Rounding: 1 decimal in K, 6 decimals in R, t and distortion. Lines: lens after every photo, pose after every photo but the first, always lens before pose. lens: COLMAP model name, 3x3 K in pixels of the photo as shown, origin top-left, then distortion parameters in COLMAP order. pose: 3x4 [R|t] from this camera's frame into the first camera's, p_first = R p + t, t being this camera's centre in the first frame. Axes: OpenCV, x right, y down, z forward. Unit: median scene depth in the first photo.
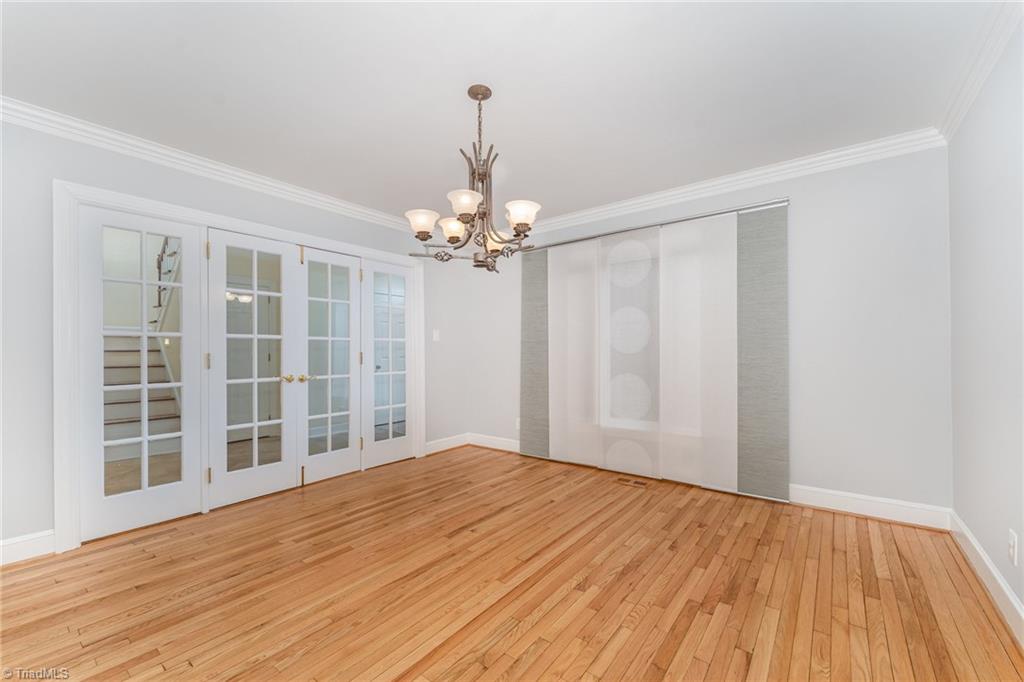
lens RADIAL K [[419.6, 0, 512.3], [0, 419.6, 345.7], [0, 0, 1]] dist [-0.007944, -0.000164]
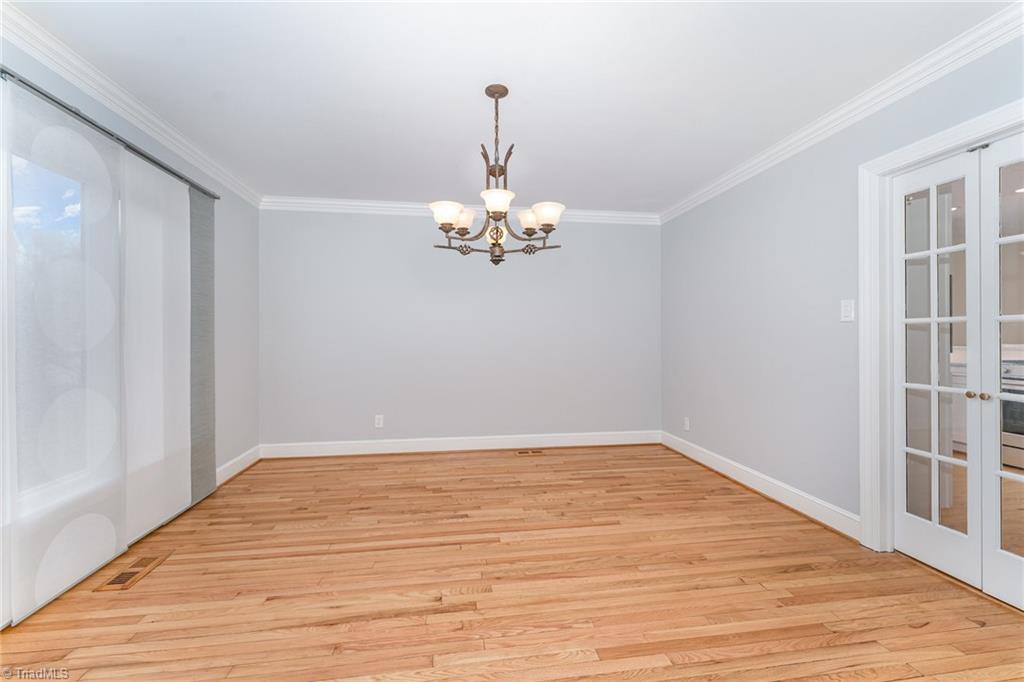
lens RADIAL K [[419.6, 0, 510.1], [0, 419.6, 339.8], [0, 0, 1]] dist [-0.007944, -0.000164]
pose [[-0.729731, 0.001069, 0.683733, -0.734282], [-0.002459, 0.999988, -0.004187, 0.007578], [-0.683730, -0.004737, -0.729720, 1.585103]]
